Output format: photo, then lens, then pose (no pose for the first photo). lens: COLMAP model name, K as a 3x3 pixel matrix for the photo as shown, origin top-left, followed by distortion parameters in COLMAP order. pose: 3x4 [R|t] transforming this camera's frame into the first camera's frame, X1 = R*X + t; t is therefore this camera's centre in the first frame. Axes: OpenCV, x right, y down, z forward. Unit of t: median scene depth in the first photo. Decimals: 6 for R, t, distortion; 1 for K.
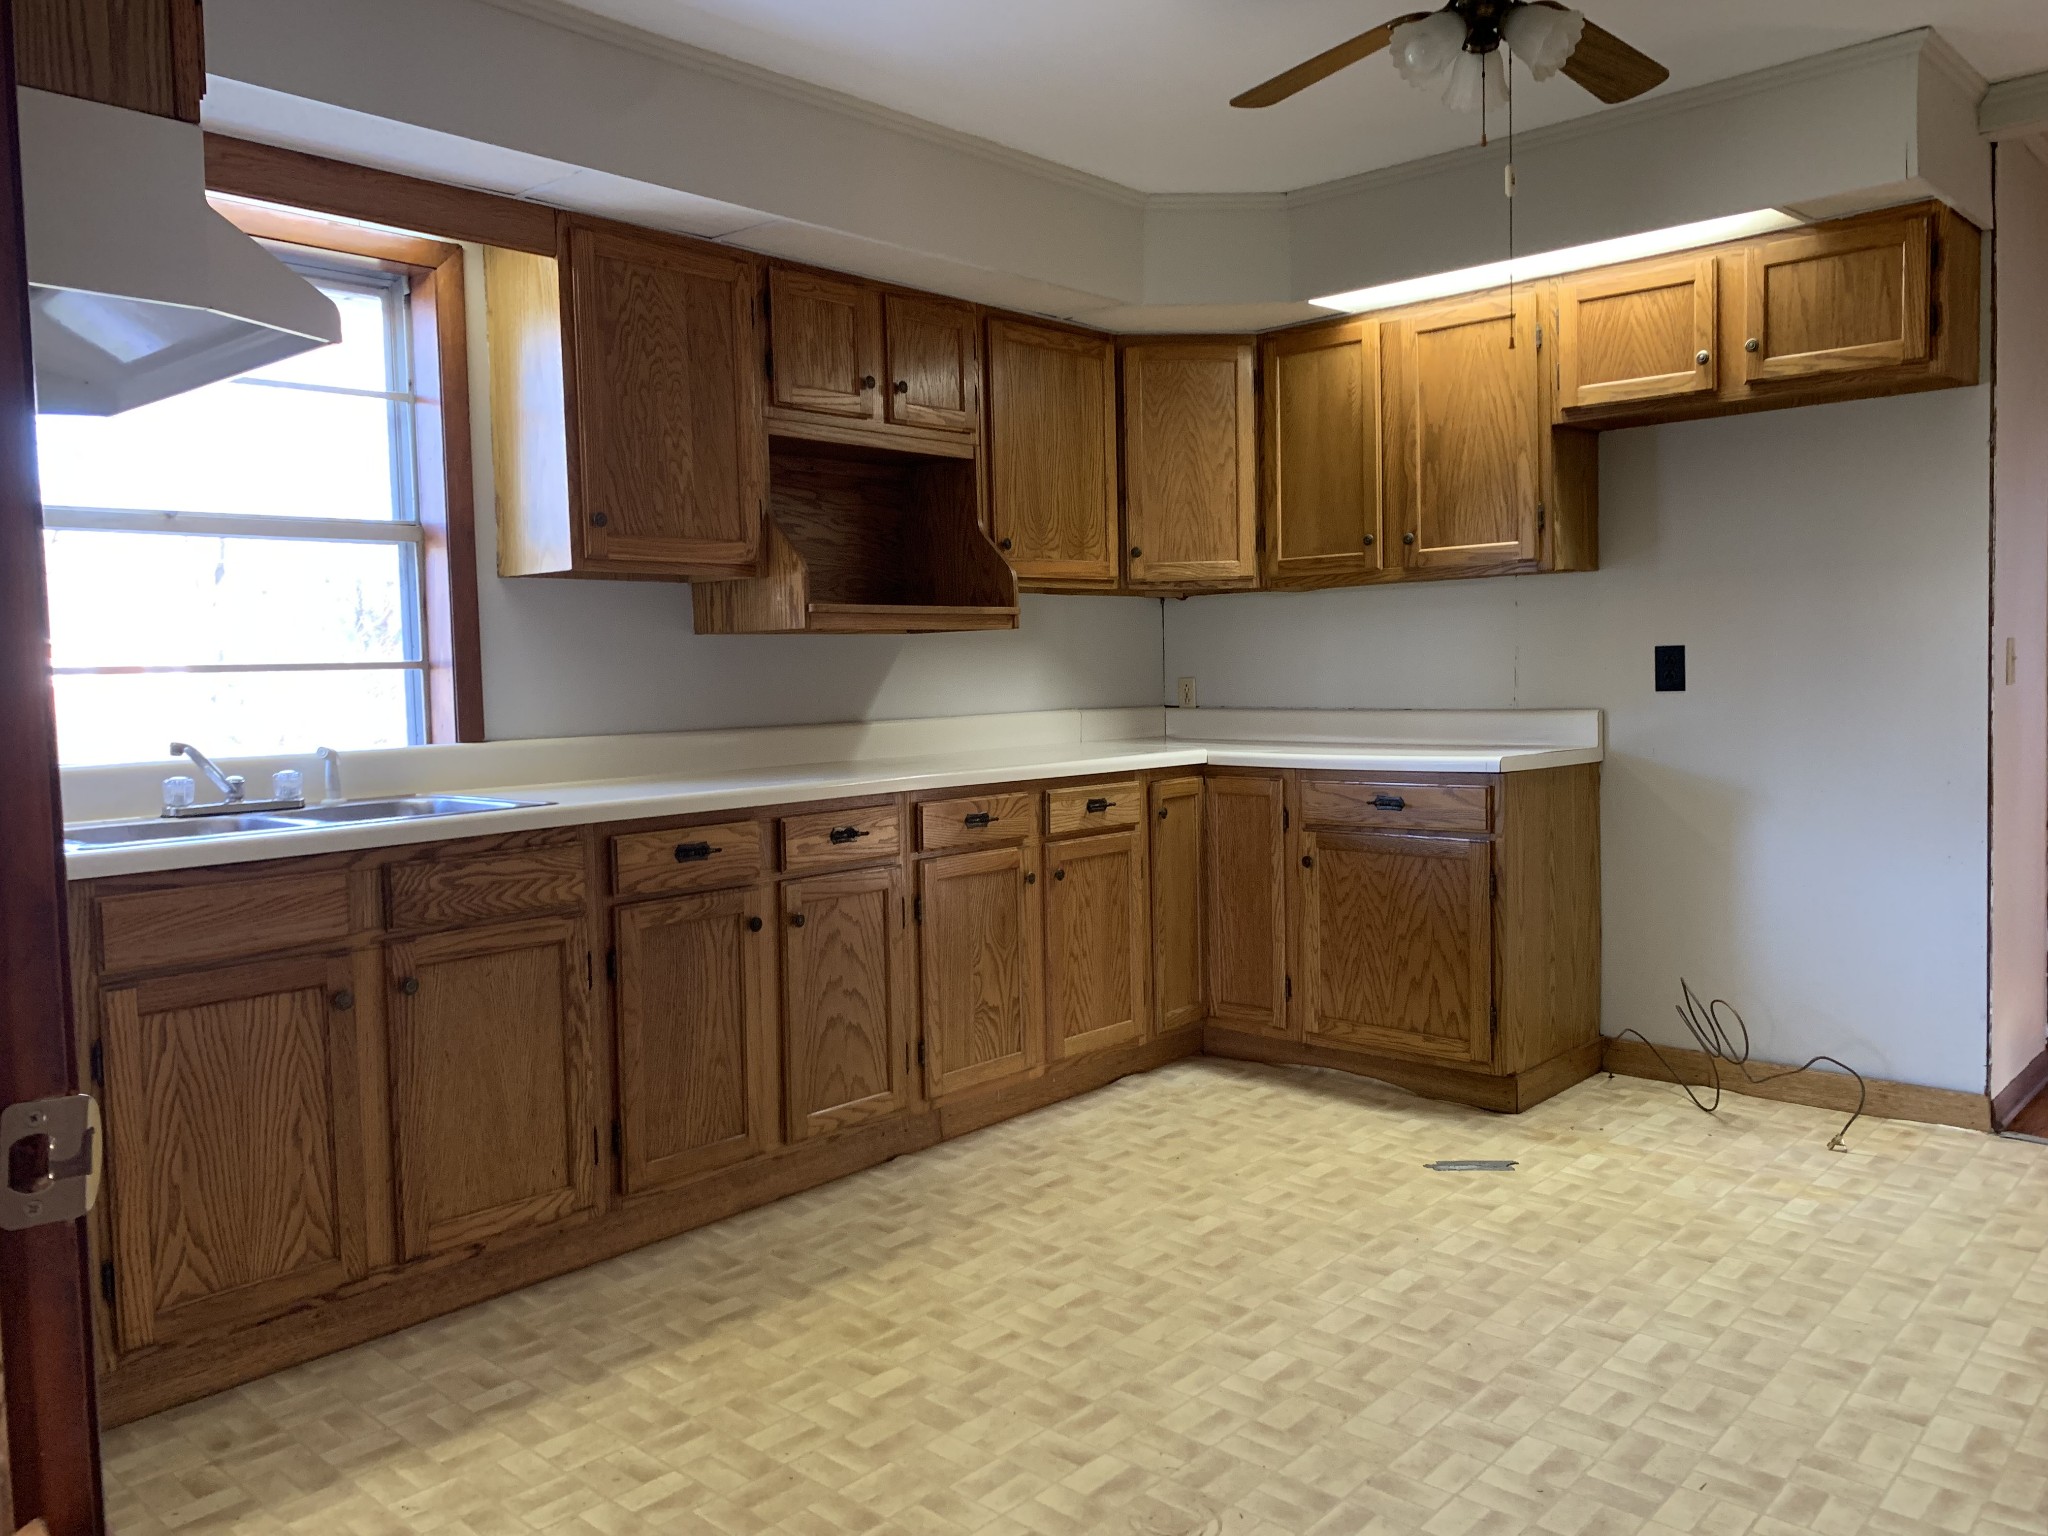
lens RADIAL K [[1586.0, 0, 1025.1], [0, 1586.0, 731.7], [0, 0, 1]] dist [0.078296, -0.061690]
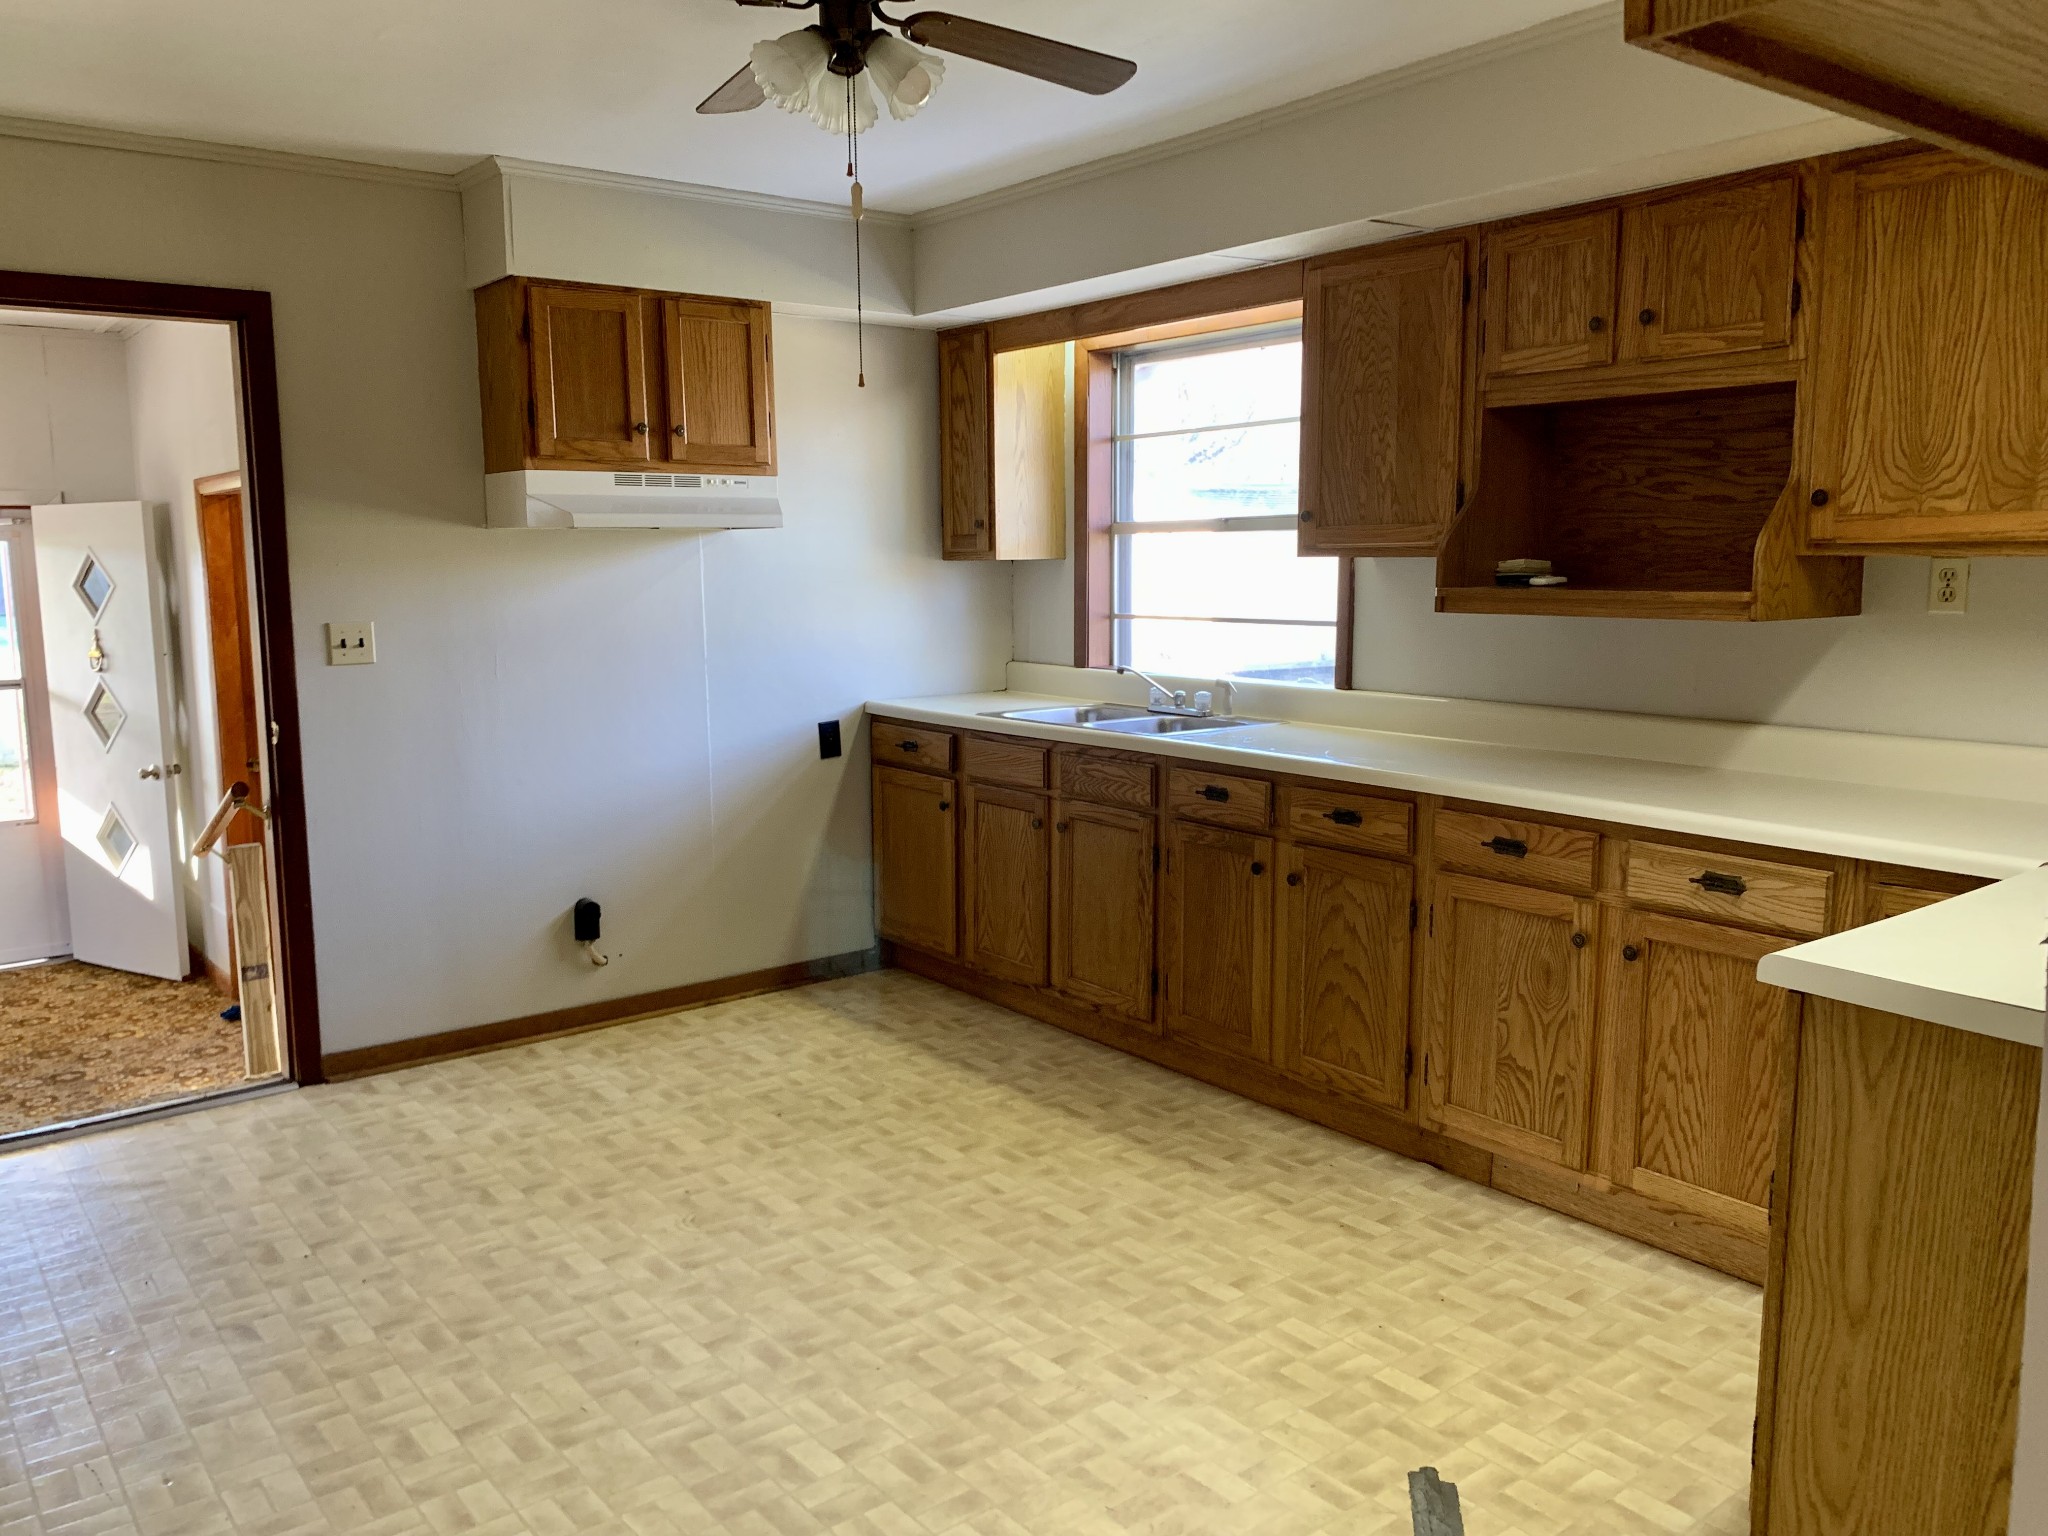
lens RADIAL K [[1586.0, 0, 1021.3], [0, 1586.0, 765.7], [0, 0, 1]] dist [0.078296, -0.061690]
pose [[-0.172650, 0.156555, -0.972462, 0.946904], [-0.034863, 0.985698, 0.164875, -0.135013], [0.984366, 0.062369, -0.164722, 0.978019]]
